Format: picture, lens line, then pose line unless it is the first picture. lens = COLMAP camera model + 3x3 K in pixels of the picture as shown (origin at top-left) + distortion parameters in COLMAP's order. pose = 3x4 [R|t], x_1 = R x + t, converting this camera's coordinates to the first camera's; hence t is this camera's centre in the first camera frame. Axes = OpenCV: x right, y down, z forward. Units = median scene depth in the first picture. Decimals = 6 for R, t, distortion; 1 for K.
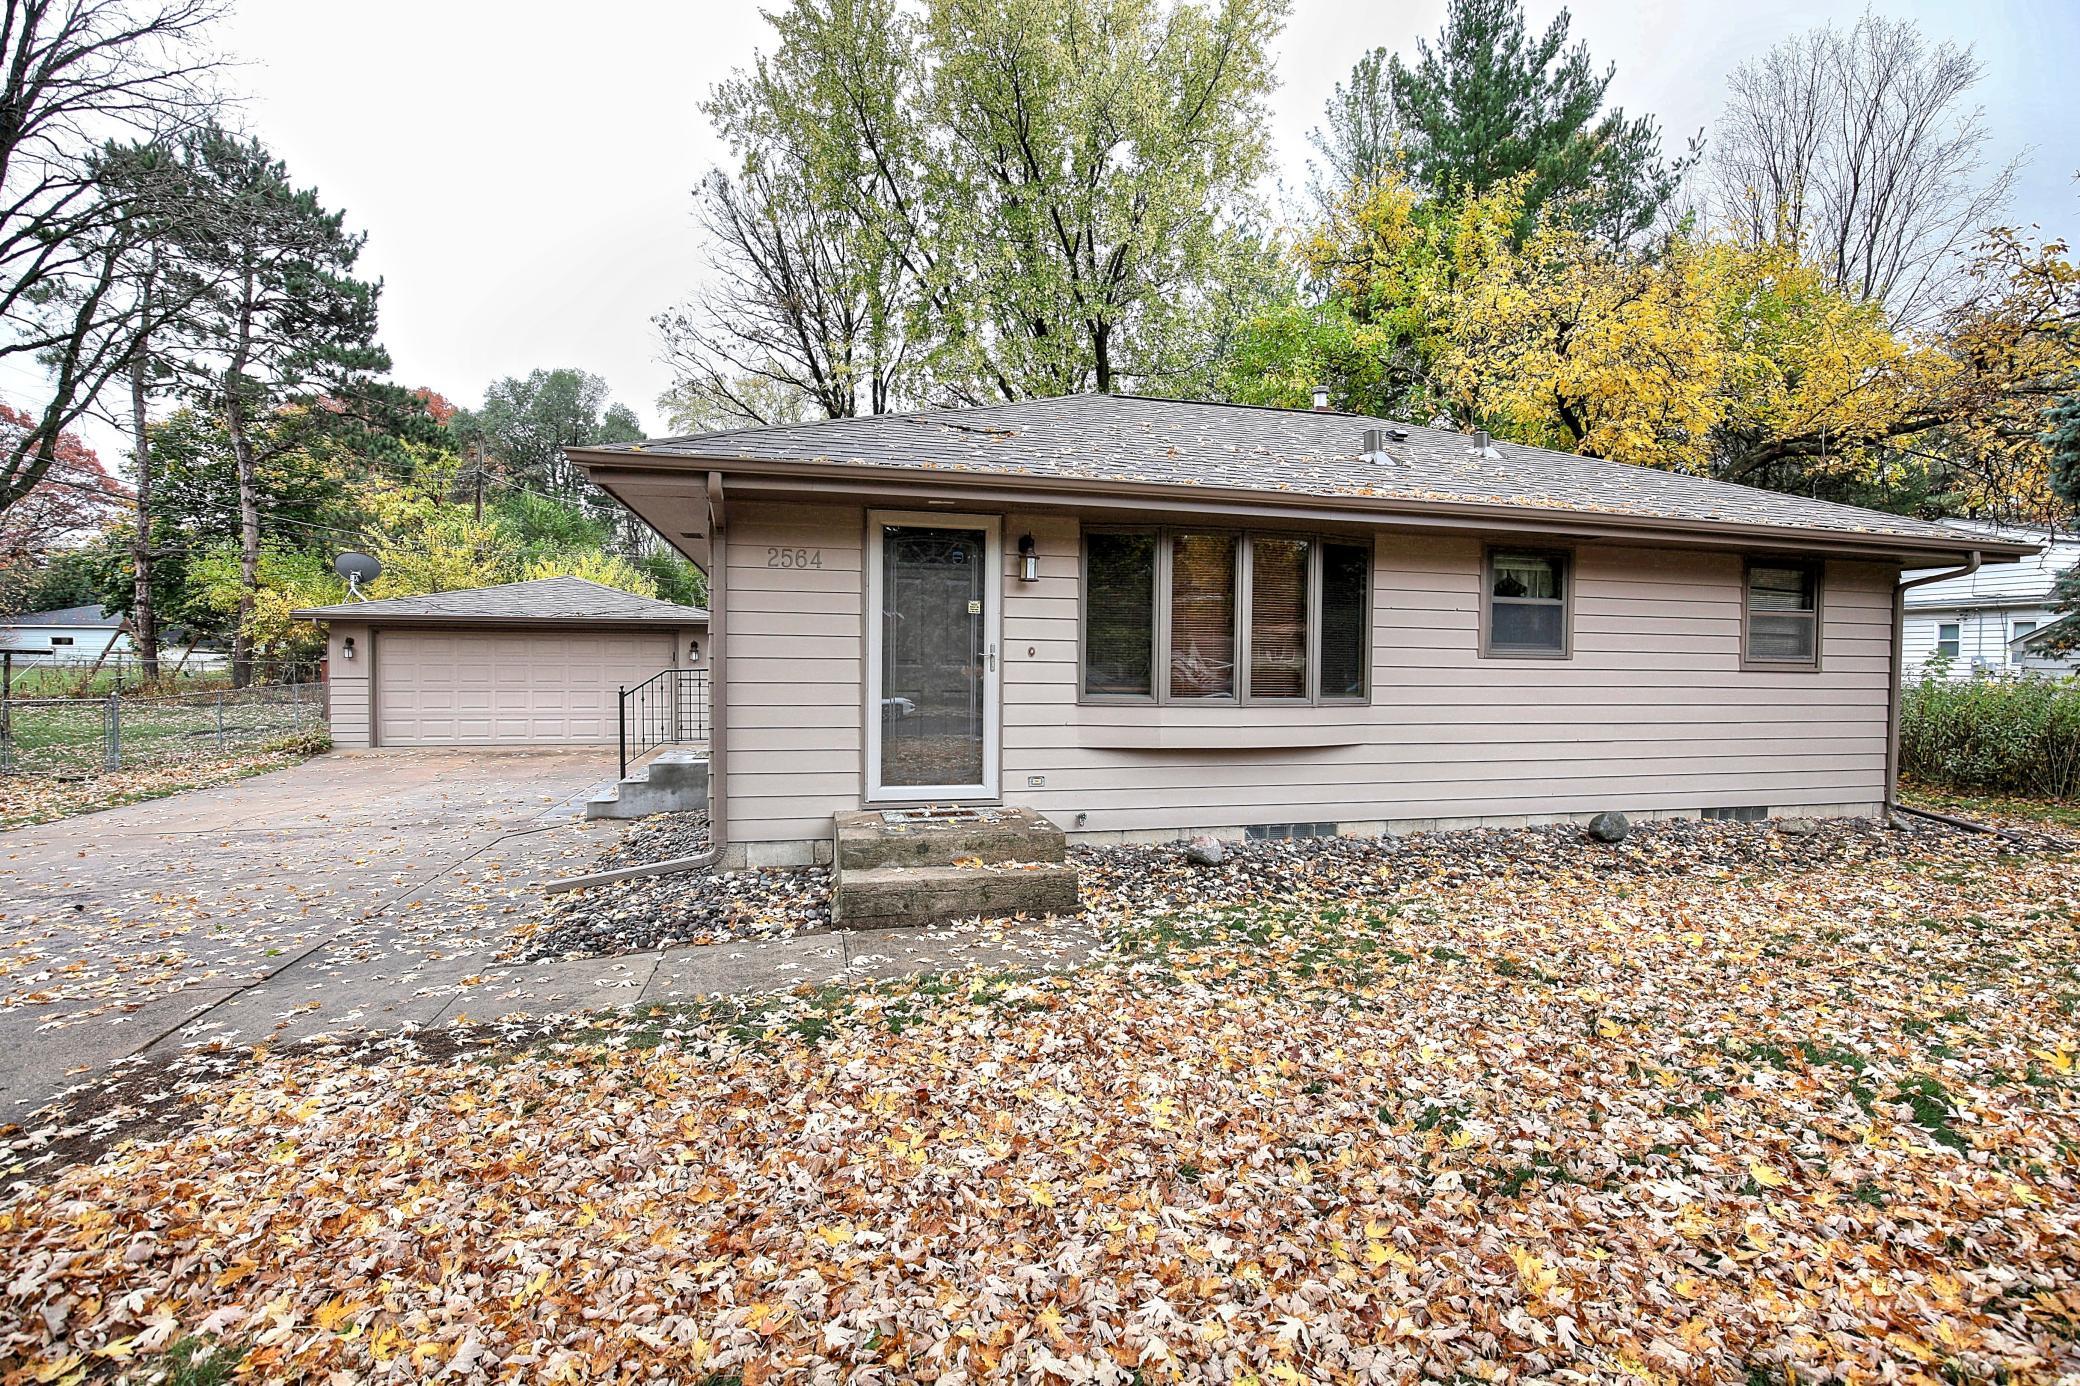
lens RADIAL K [[956.5, 0, 1049.2], [0, 956.5, 690.1], [0, 0, 1]] dist [-0.034697, 0.006632]
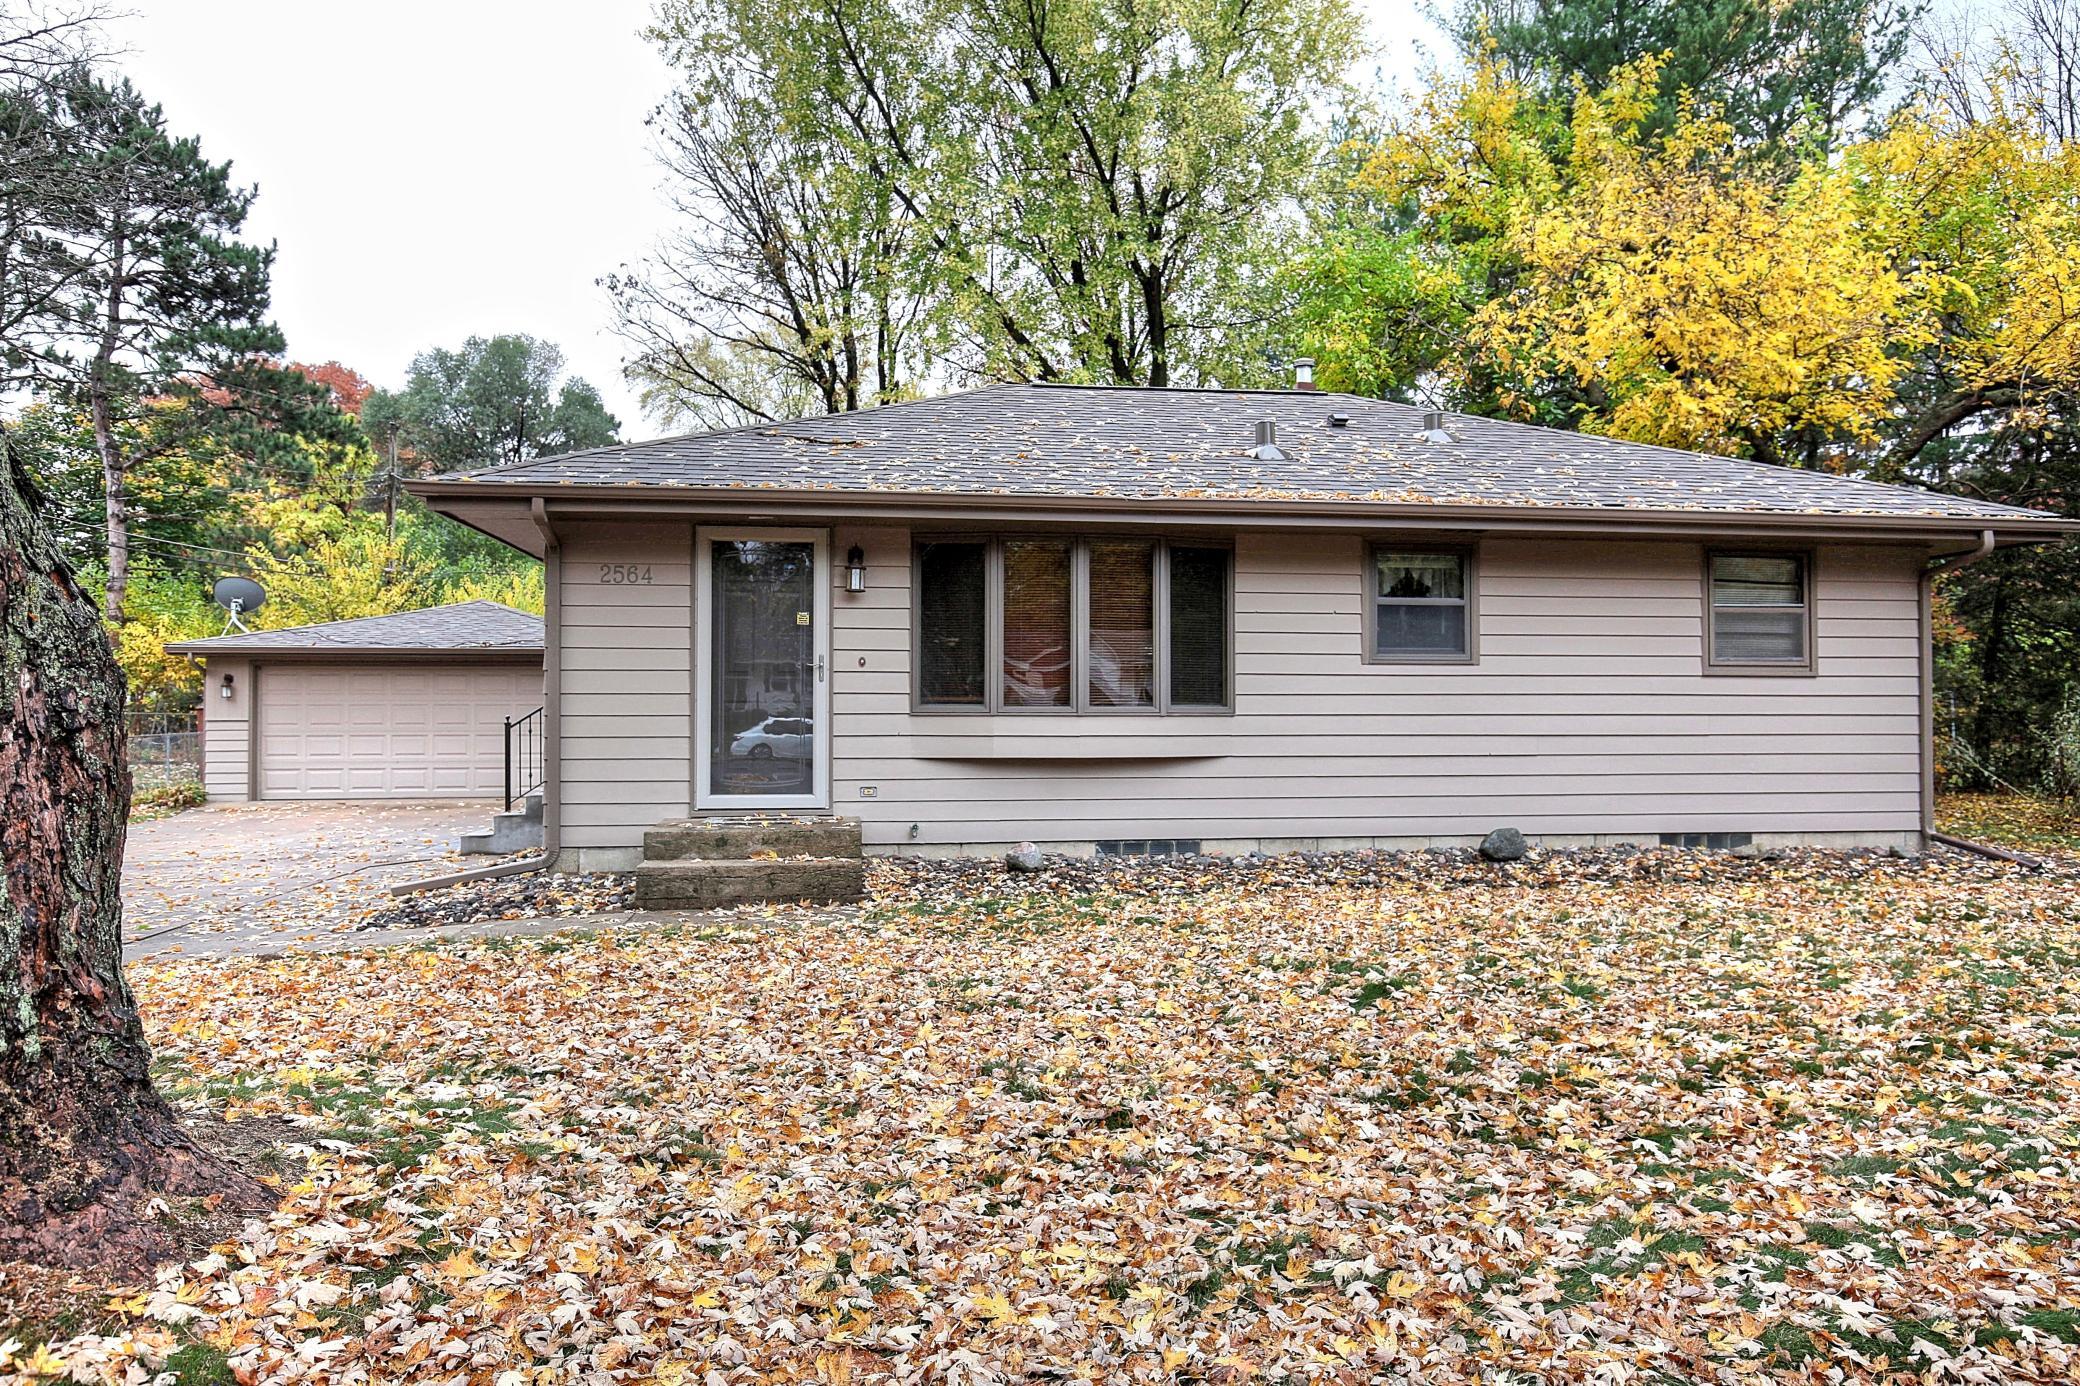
lens RADIAL K [[1374.4, 0, 1051.9], [0, 1374.4, 688.0], [0, 0, 1]] dist [-0.000204, 0.003781]
pose [[0.994384, -0.014503, -0.104837, 0.144953], [0.009324, 0.998720, -0.049721, 0.026751], [0.105423, 0.048464, 0.993246, -0.180776]]
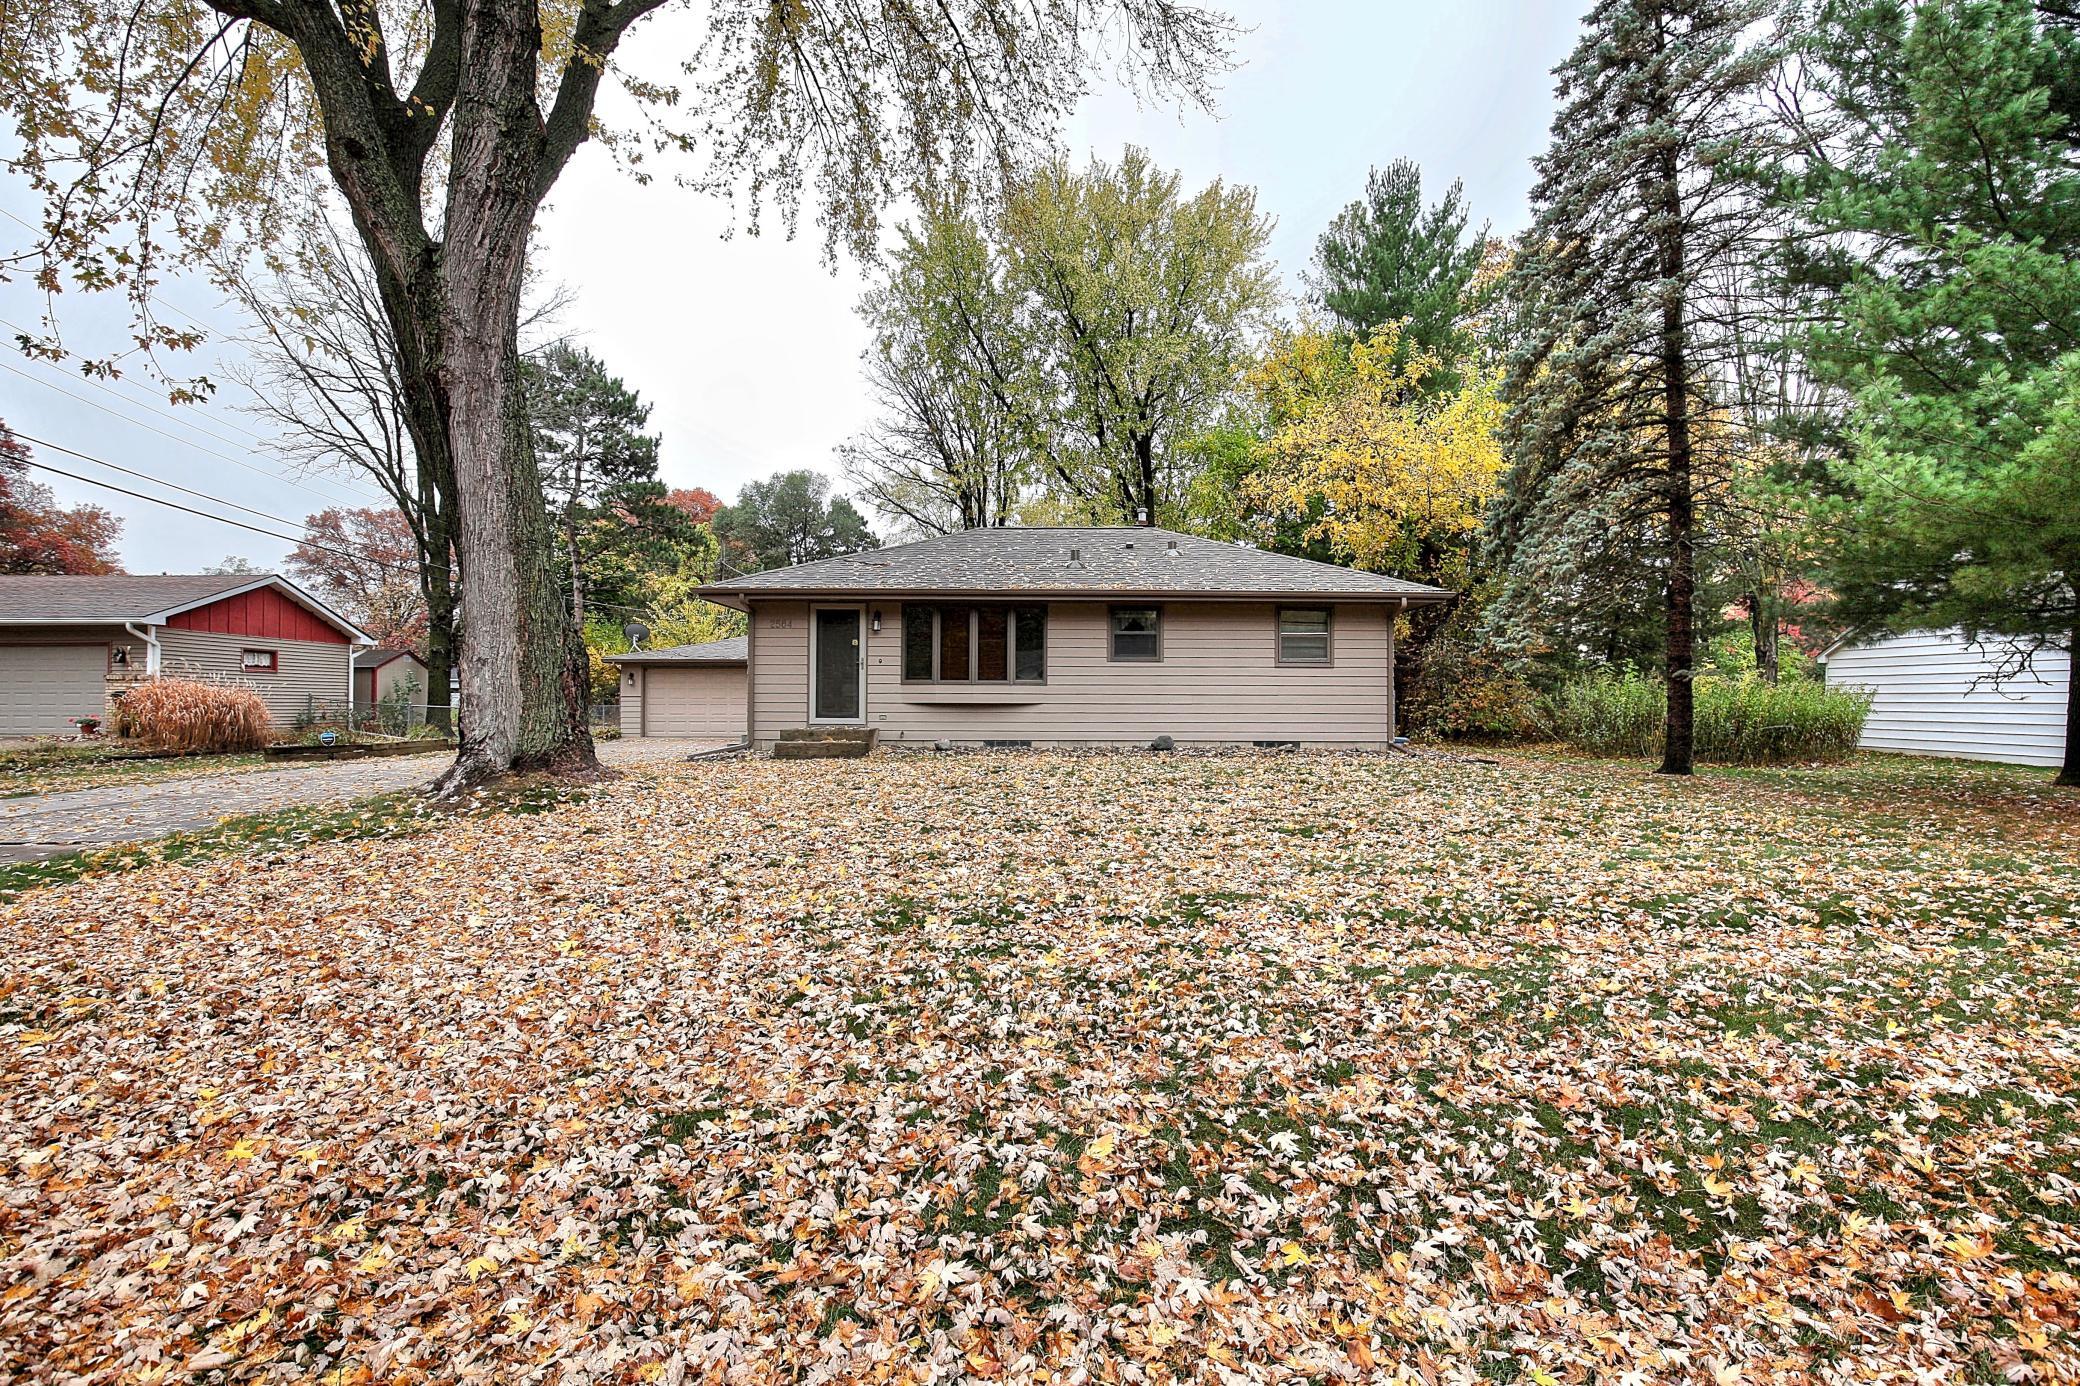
lens RADIAL K [[956.5, 0, 1068.8], [0, 956.5, 700.7], [0, 0, 1]] dist [-0.034697, 0.006632]
pose [[0.975041, -0.011072, -0.221751, 0.410142], [0.002084, 0.999168, -0.040728, 0.065957], [0.222017, 0.039249, 0.974253, -0.501689]]
